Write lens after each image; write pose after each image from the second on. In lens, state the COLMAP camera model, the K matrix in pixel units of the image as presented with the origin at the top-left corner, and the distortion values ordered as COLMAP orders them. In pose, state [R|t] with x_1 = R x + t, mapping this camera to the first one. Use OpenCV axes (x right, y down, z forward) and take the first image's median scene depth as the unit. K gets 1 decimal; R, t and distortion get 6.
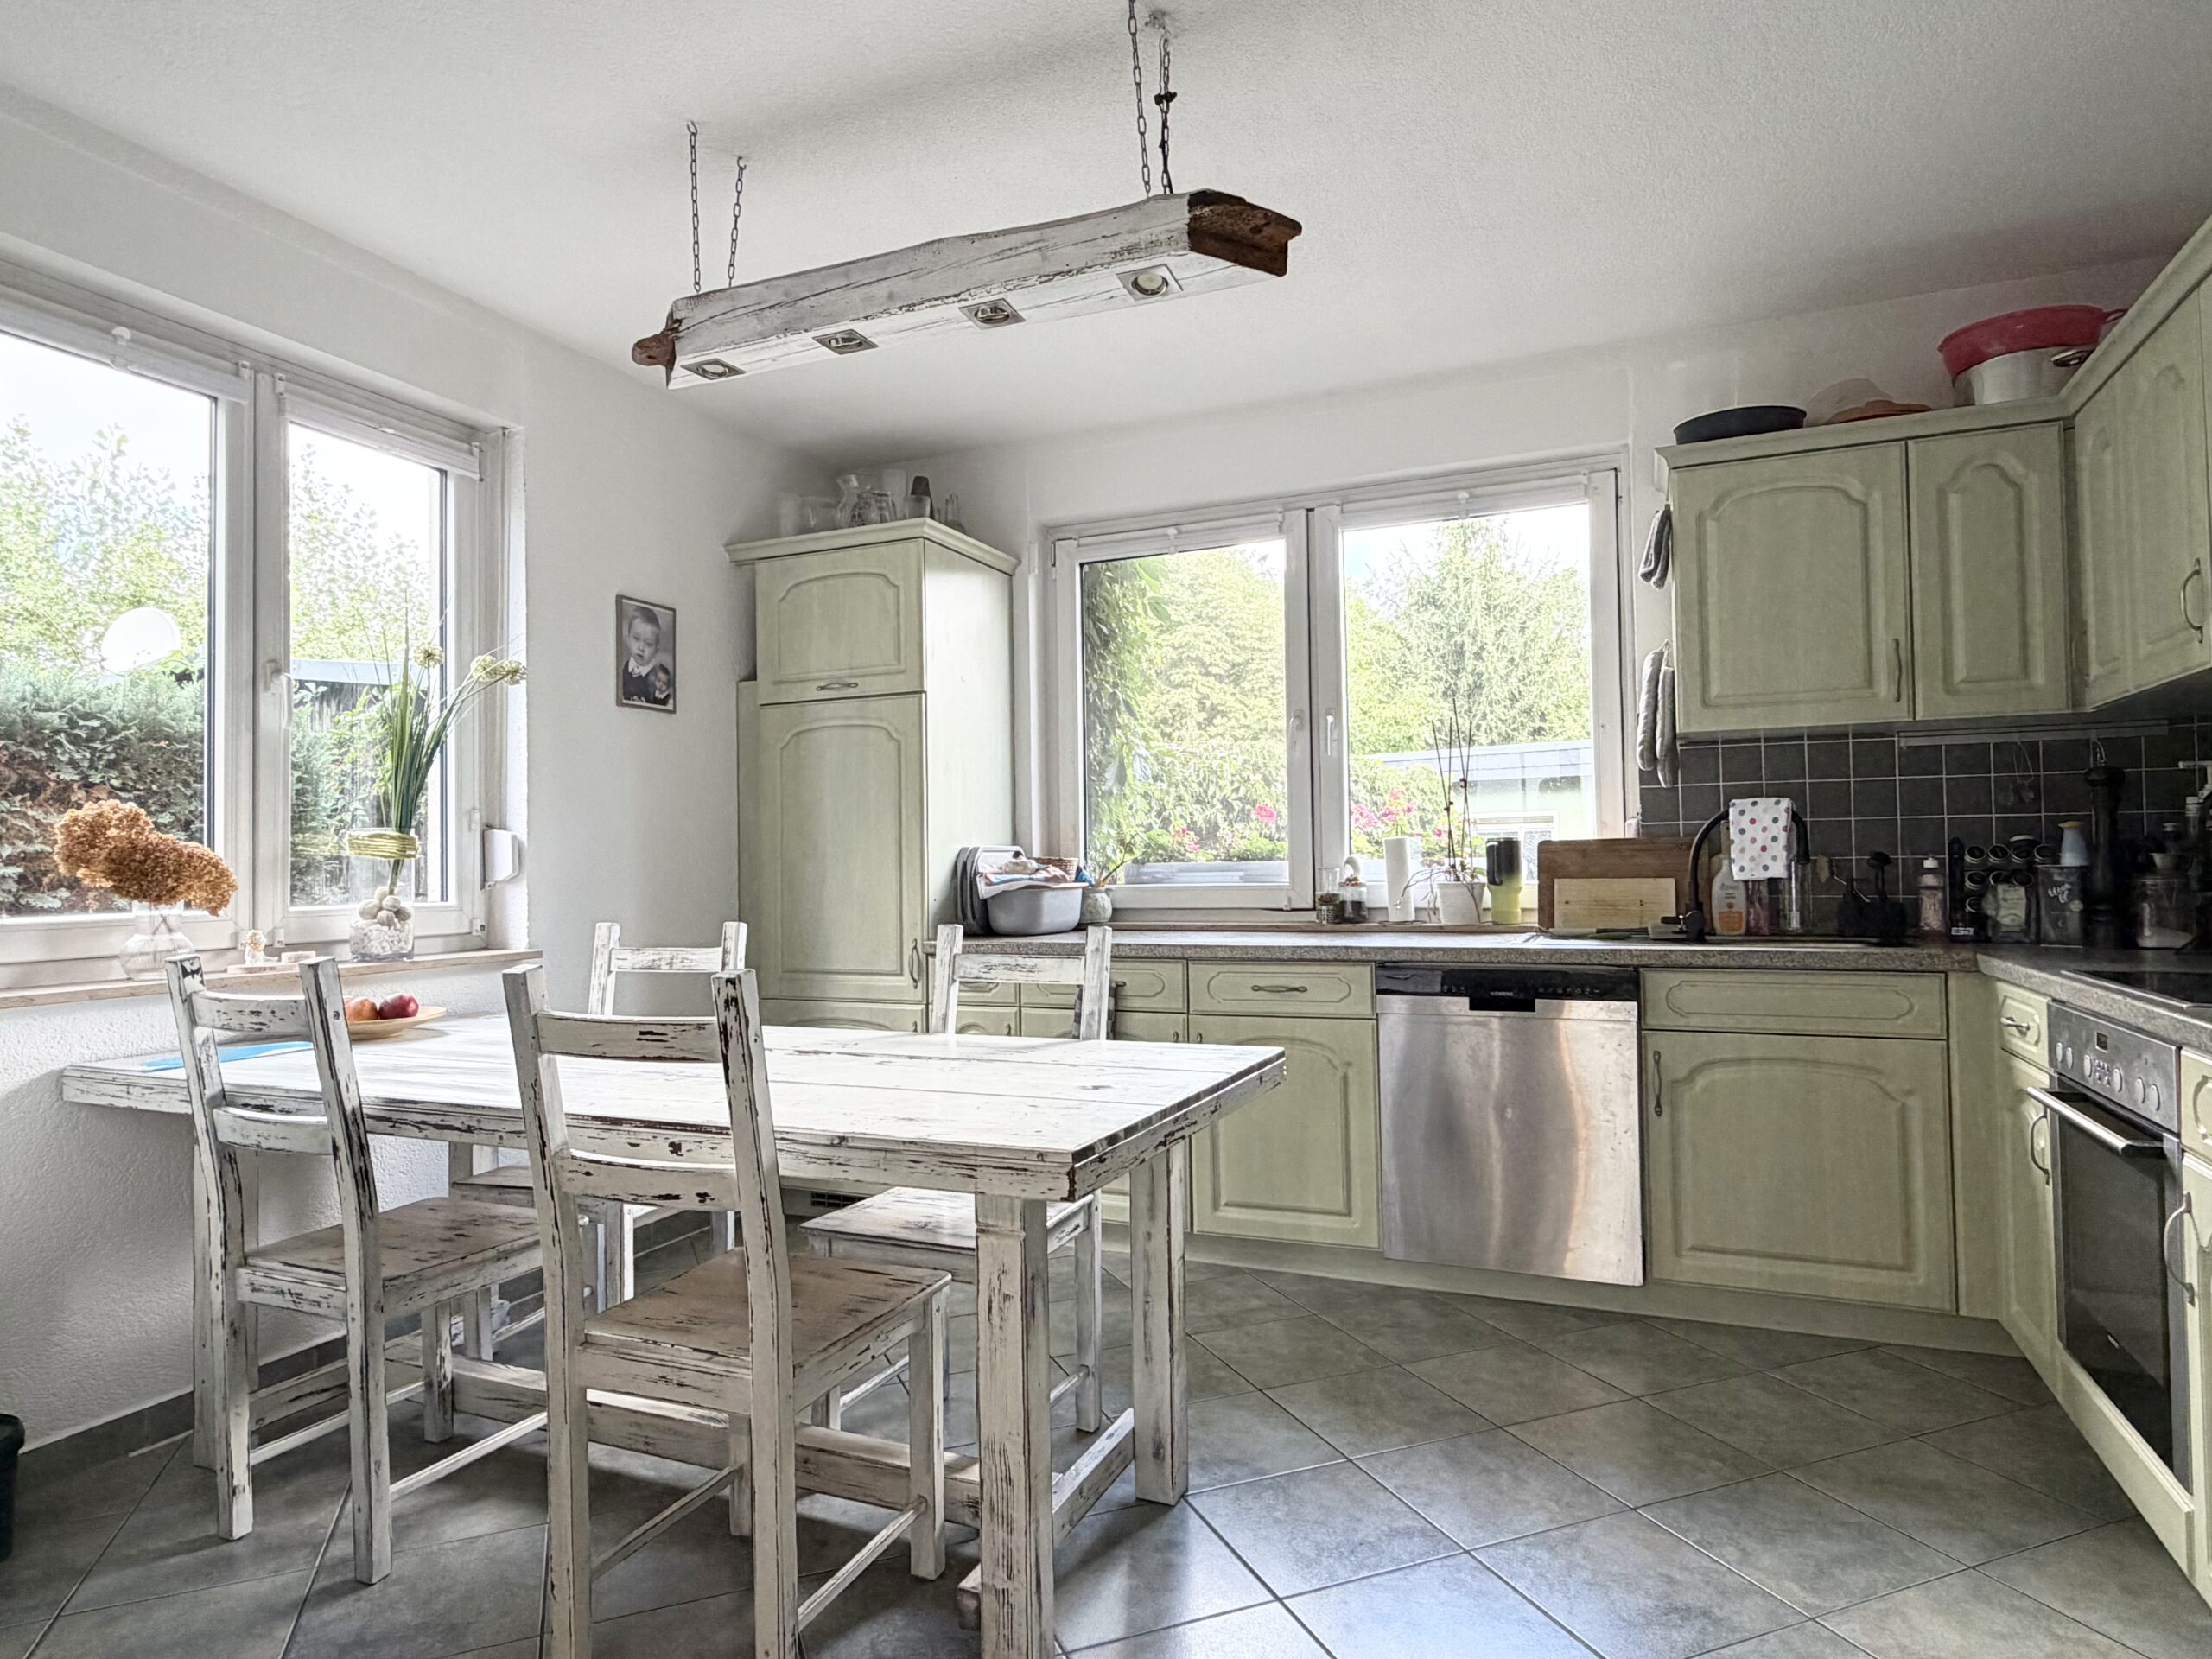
lens RADIAL K [[1282.6, 0, 1106.0], [0, 1282.6, 828.7], [0, 0, 1]] dist [0.002882, 0.001713]
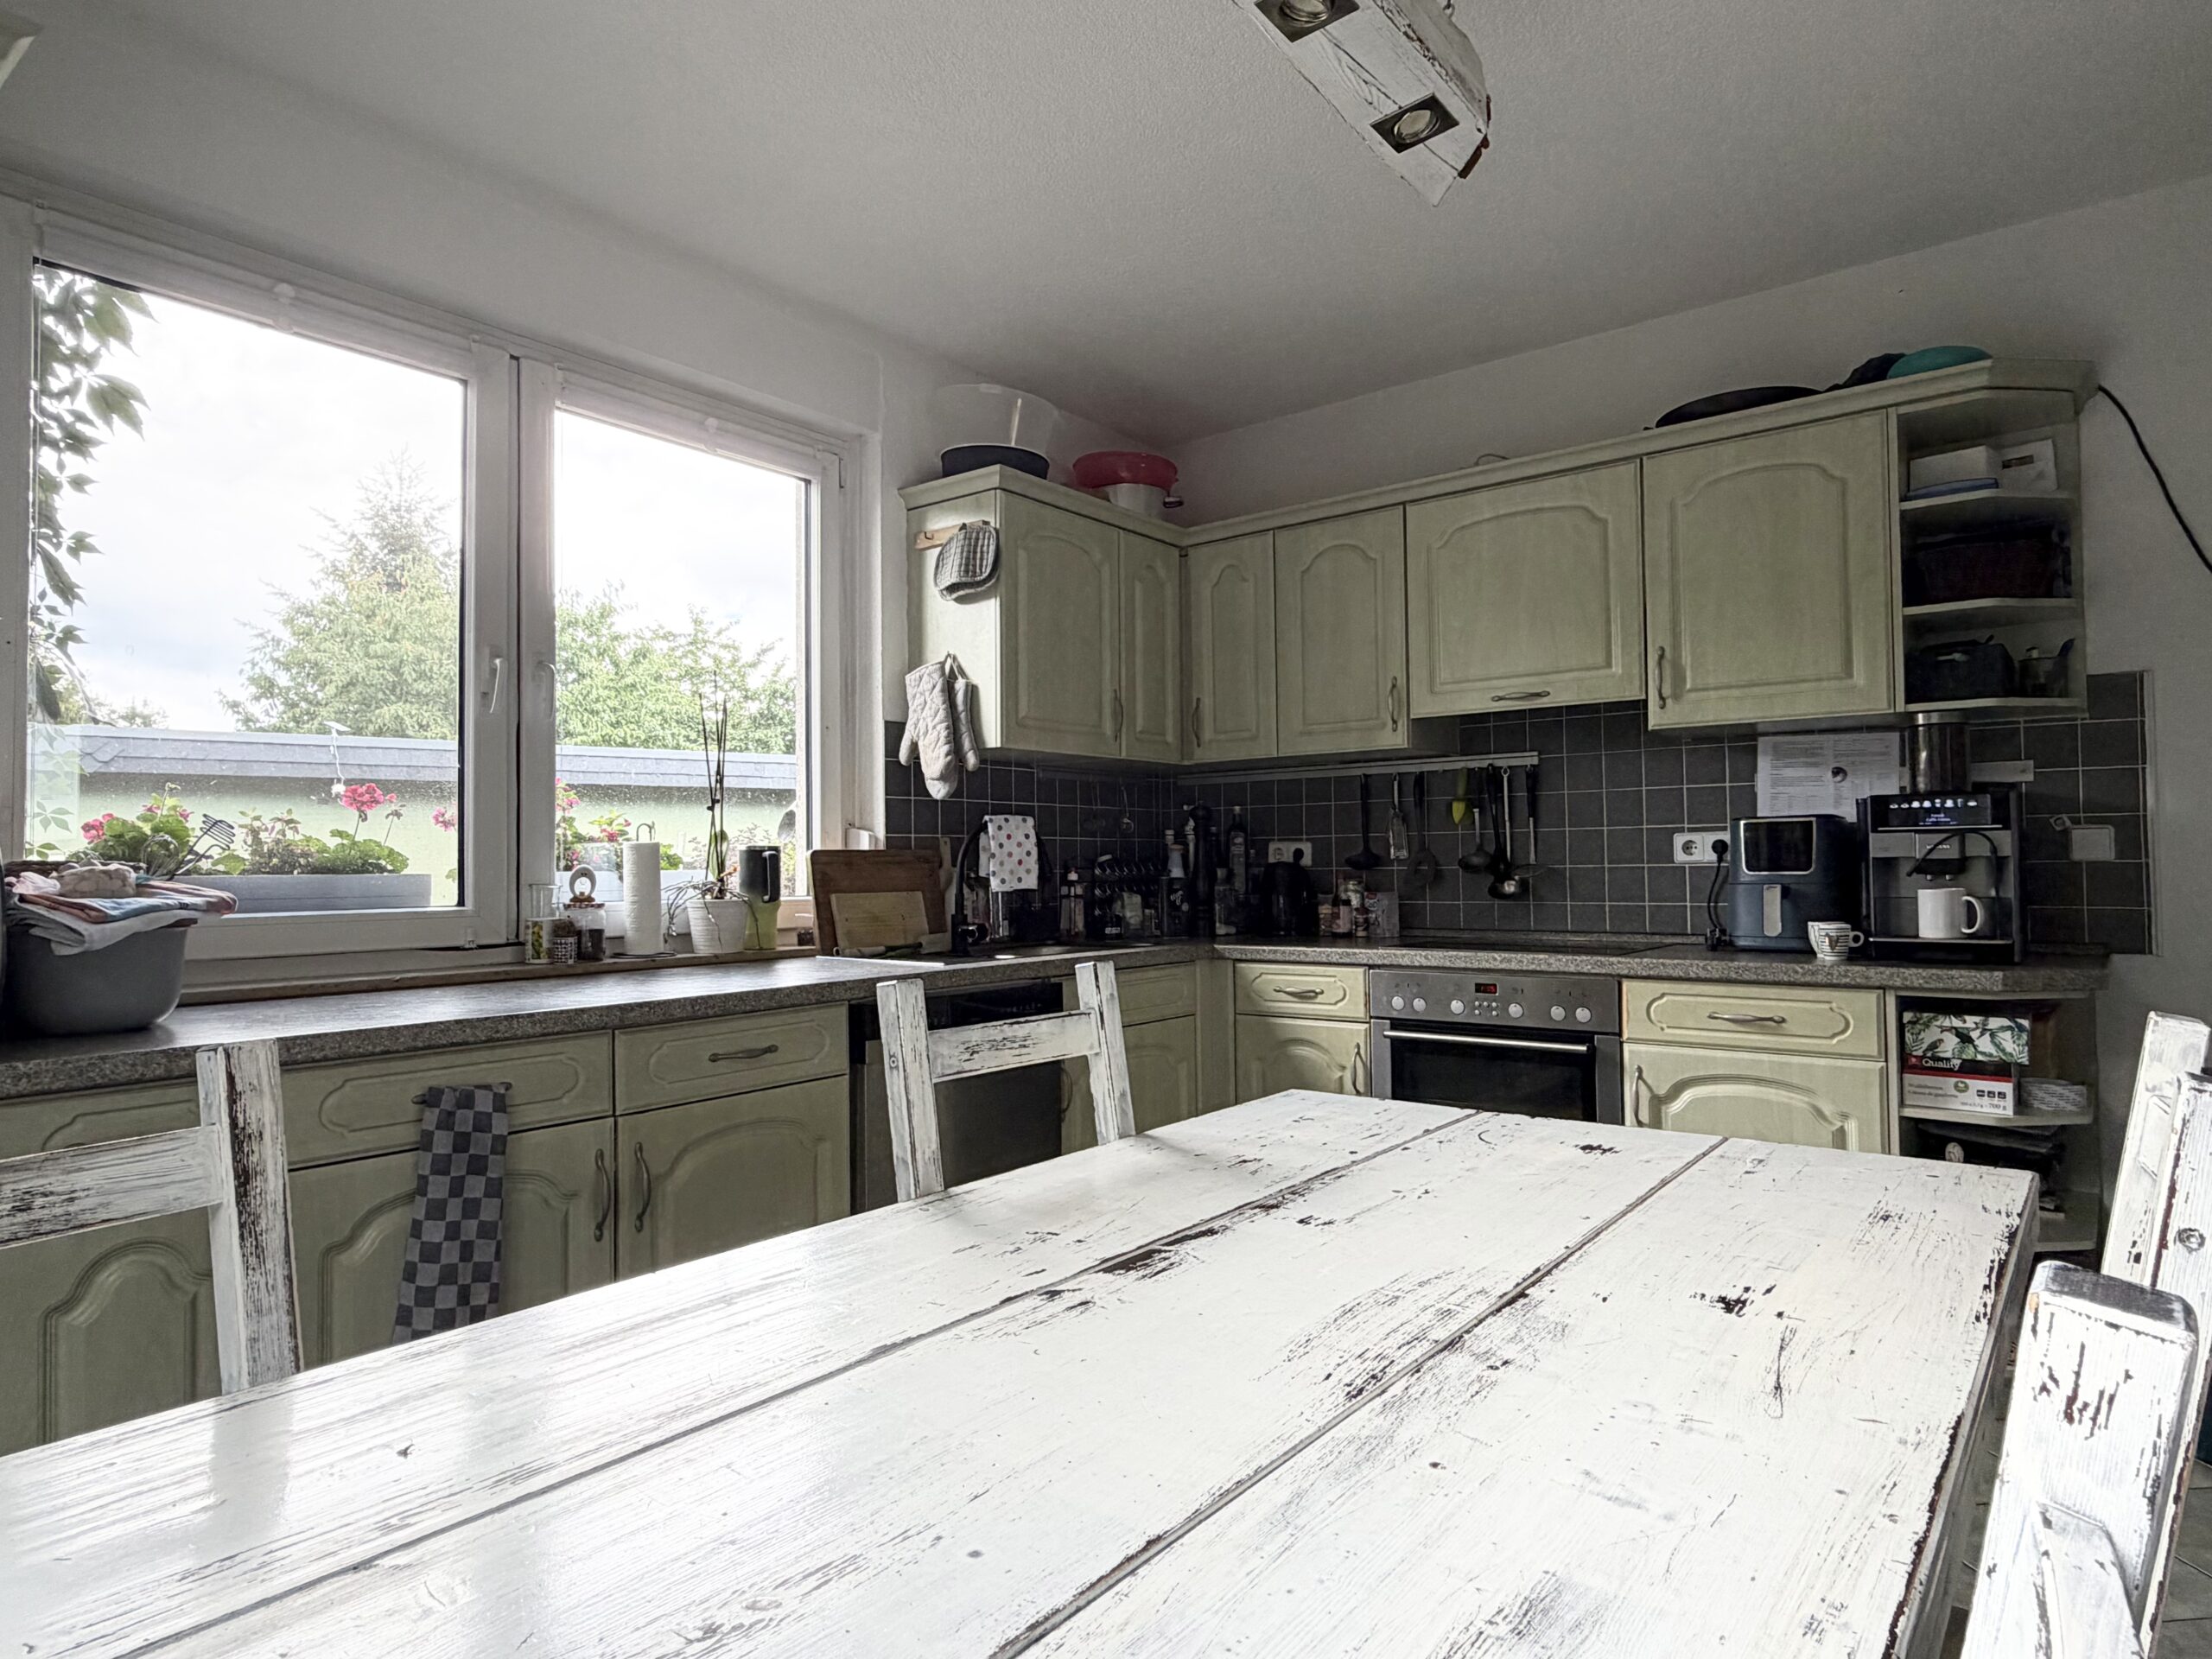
lens RADIAL K [[1282.6, 0, 1101.9], [0, 1282.6, 838.5], [0, 0, 1]] dist [0.002882, 0.001713]
pose [[0.274070, 0.028944, 0.961274, -0.457274], [-0.021219, 0.999486, -0.024044, 0.018054], [-0.961476, -0.013807, 0.274543, 0.573378]]
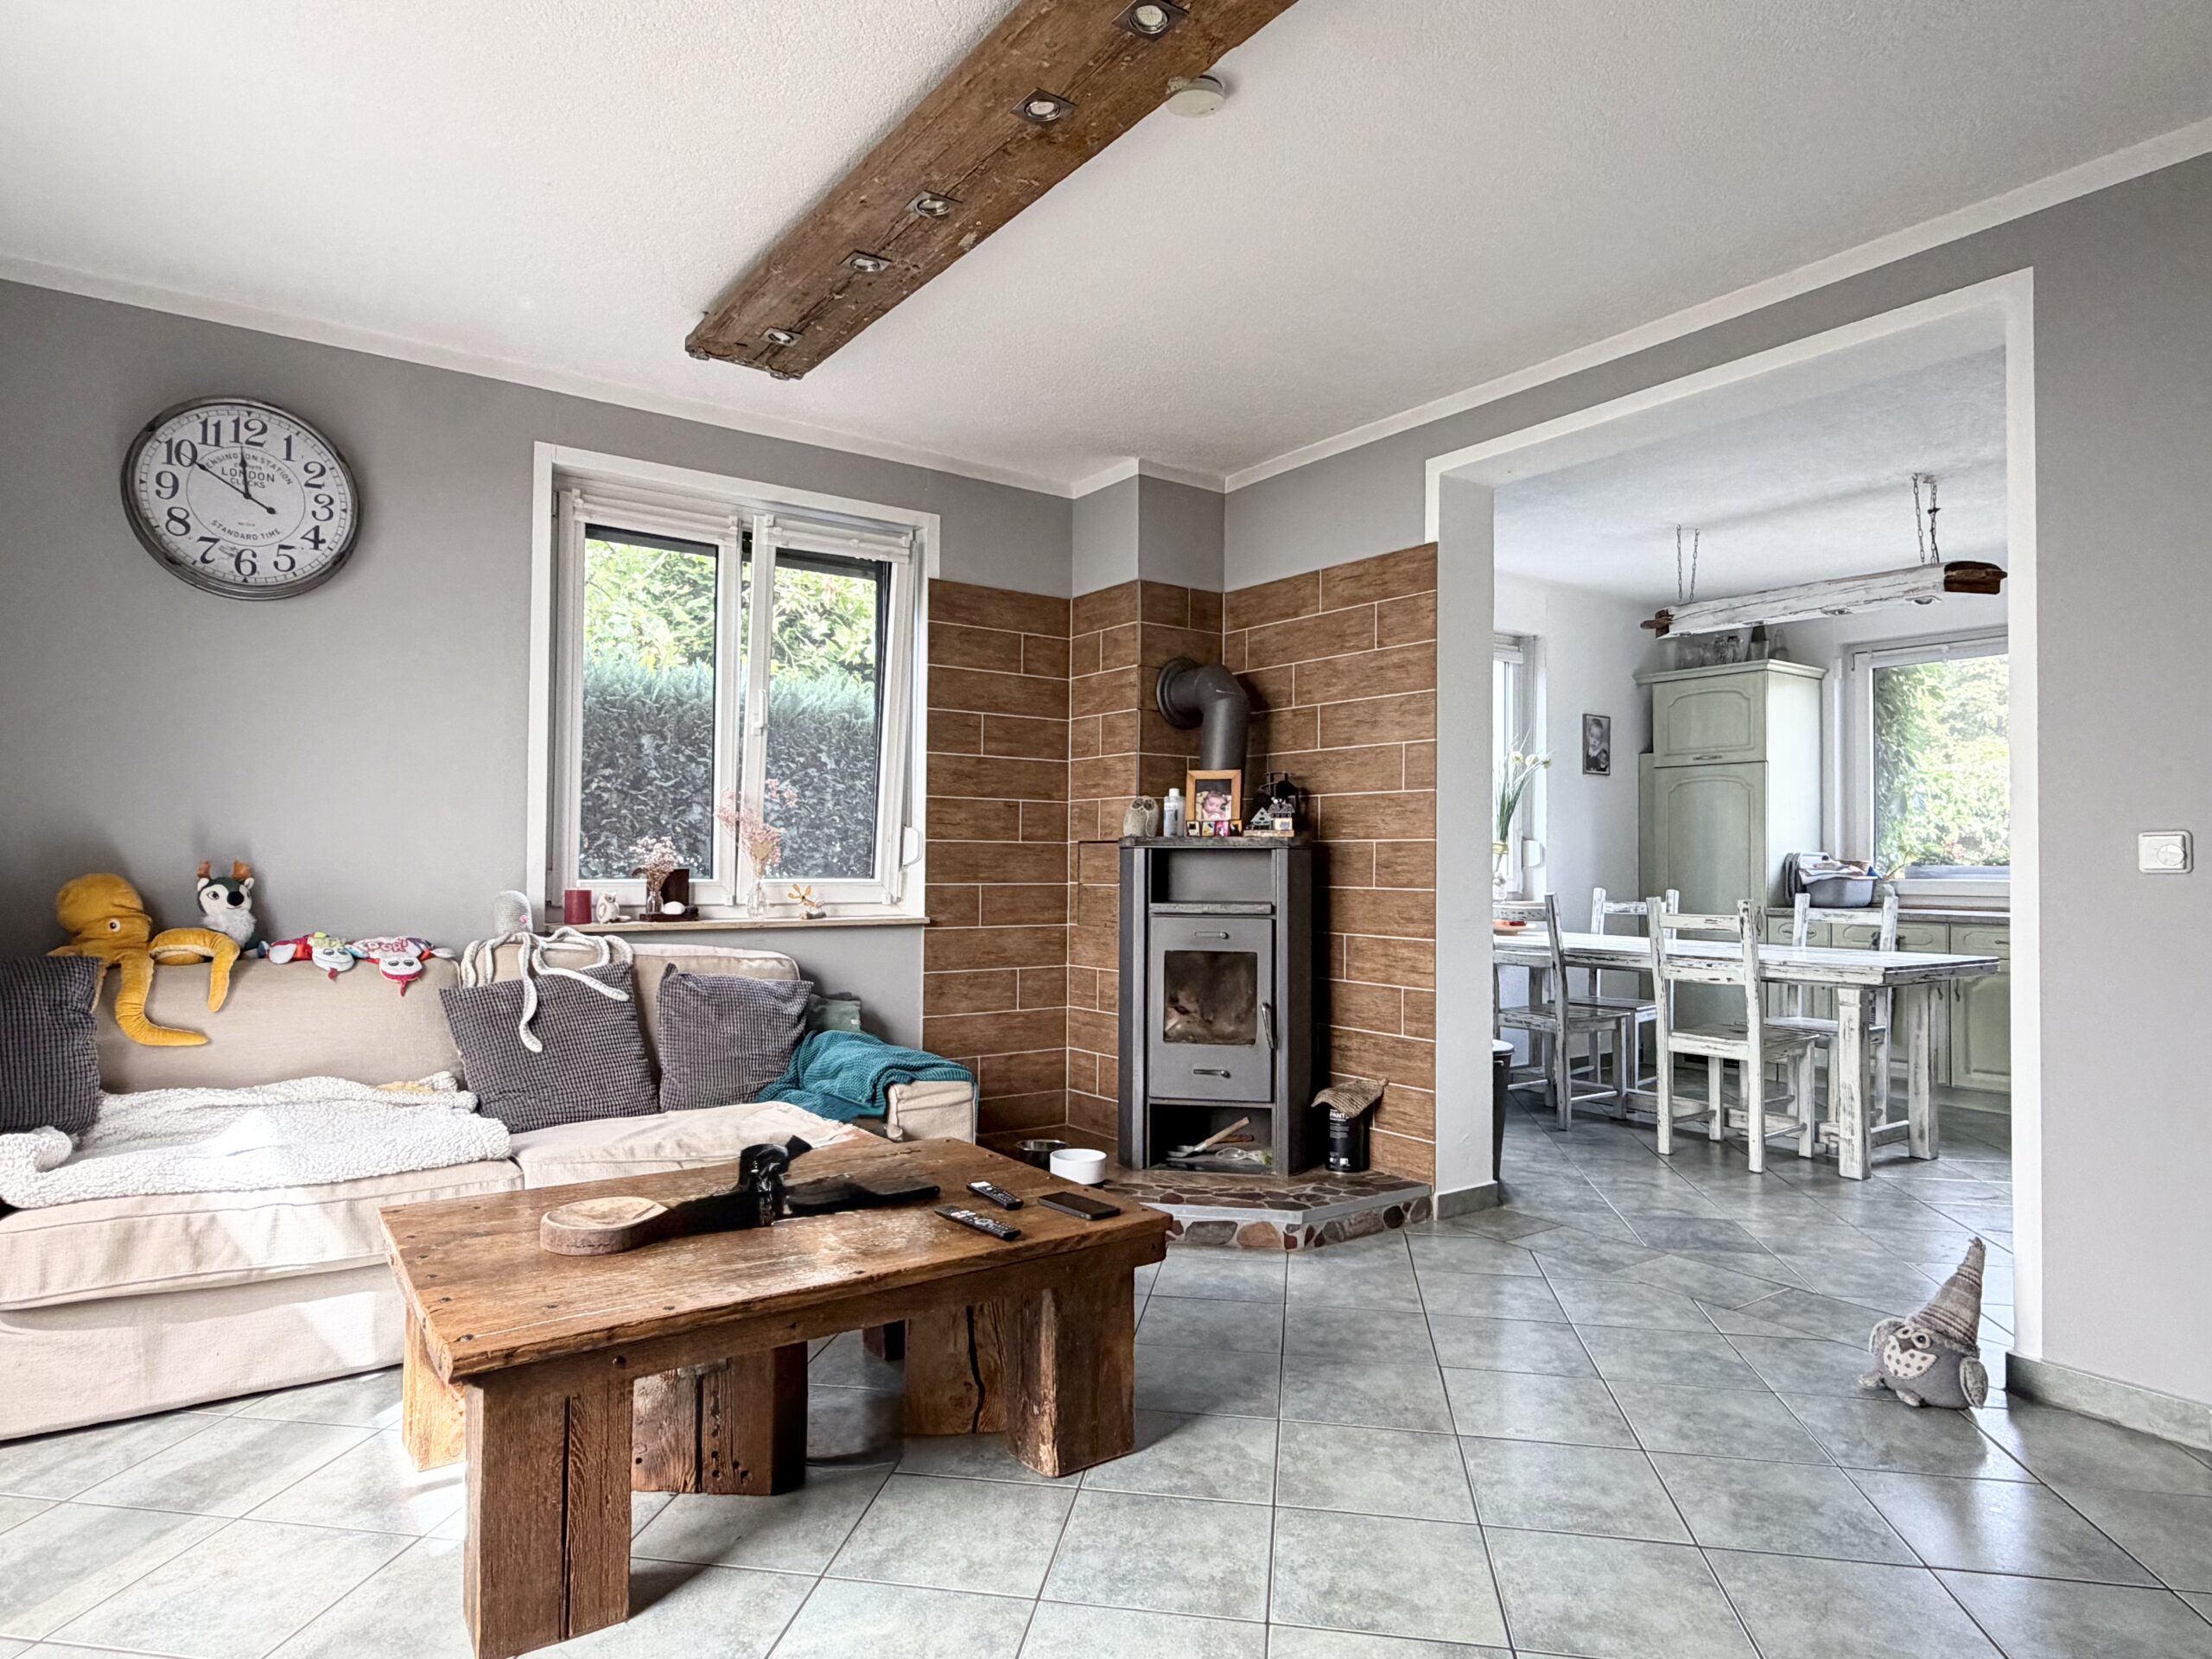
lens RADIAL K [[1282.6, 0, 1096.4], [0, 1282.6, 829.7], [0, 0, 1]] dist [0.002882, 0.001713]
pose [[0.854775, 0.009843, -0.518905, -0.019007], [-0.005645, 0.999937, 0.009668, -0.029510], [0.518968, -0.005335, 0.854777, -0.984155]]
